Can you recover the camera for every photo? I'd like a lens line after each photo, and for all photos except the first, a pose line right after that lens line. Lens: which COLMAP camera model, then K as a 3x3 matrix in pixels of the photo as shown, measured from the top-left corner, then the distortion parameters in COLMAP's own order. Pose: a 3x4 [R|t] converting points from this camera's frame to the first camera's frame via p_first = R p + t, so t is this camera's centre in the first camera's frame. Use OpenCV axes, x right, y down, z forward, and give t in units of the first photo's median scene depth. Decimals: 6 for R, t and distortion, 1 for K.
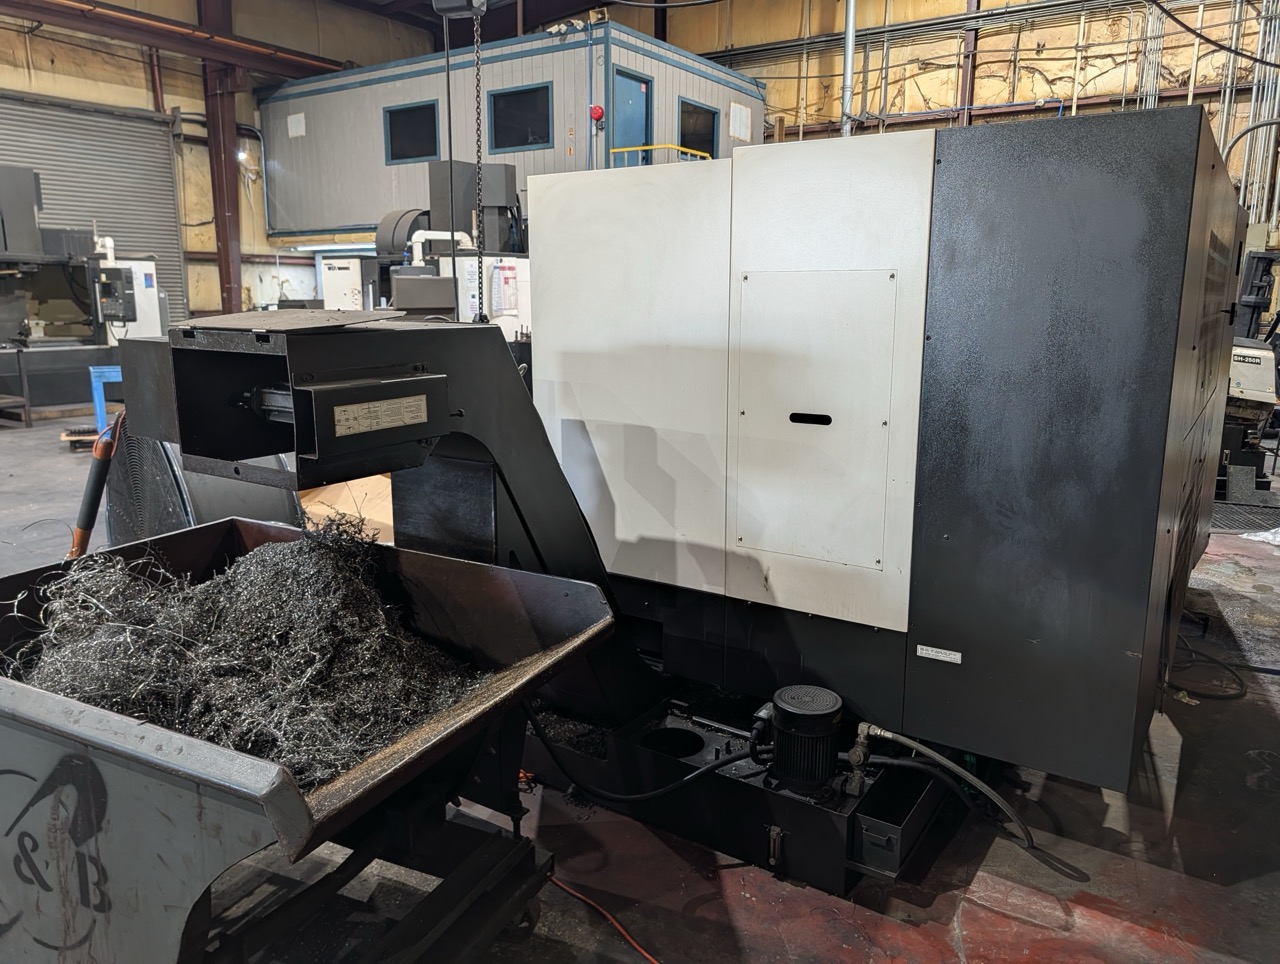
lens RADIAL K [[935.4, 0, 643.0], [0, 935.4, 481.2], [0, 0, 1]] dist [0.006854, -0.009555]
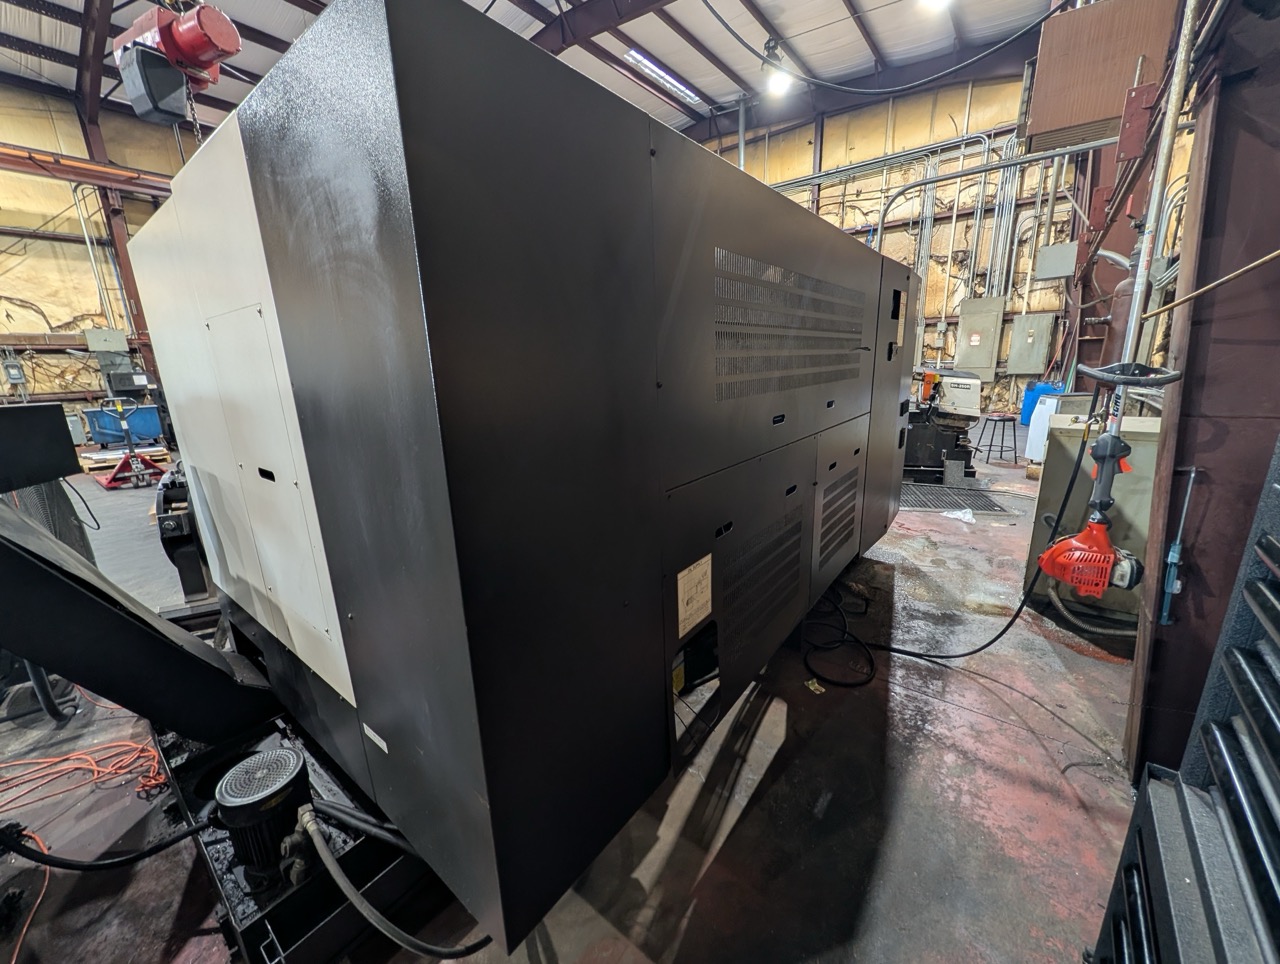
lens RADIAL K [[490.5, 0, 640.4], [0, 490.5, 481.9], [0, 0, 1]] dist [-0.000665, 0.000113]
pose [[0.996028, -0.015008, -0.087766, 0.539863], [0.019144, 0.998736, 0.046479, -0.067744], [0.086958, -0.047974, 0.995056, 0.496759]]
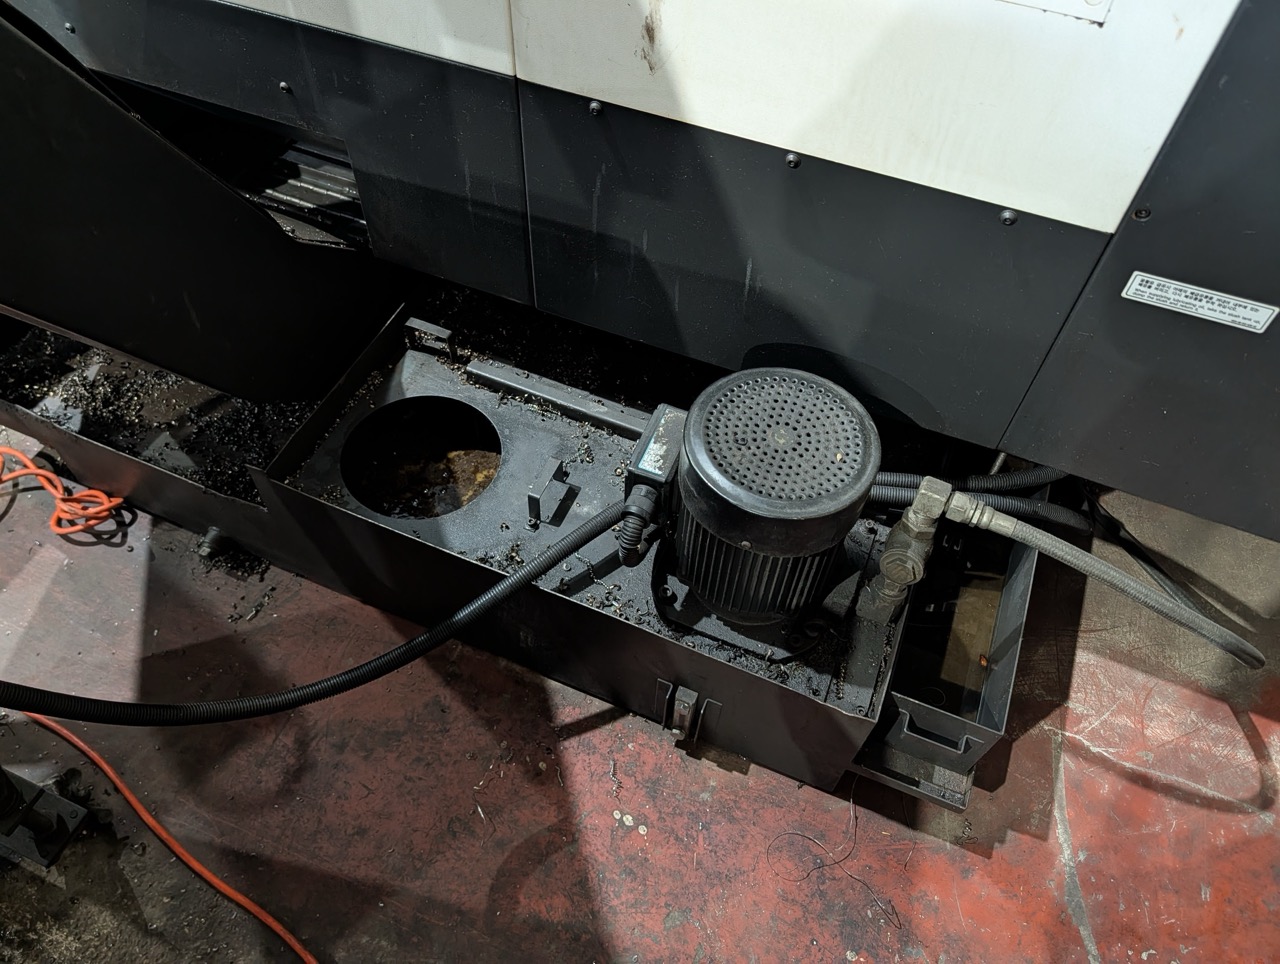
lens RADIAL K [[935.4, 0, 639.1], [0, 935.4, 470.9], [0, 0, 1]] dist [0.006854, -0.009555]
pose [[0.979870, -0.138854, 0.143439, 0.064992], [0.007519, 0.743656, 0.668520, 0.010100], [-0.199496, -0.653984, 0.729730, 0.672055]]
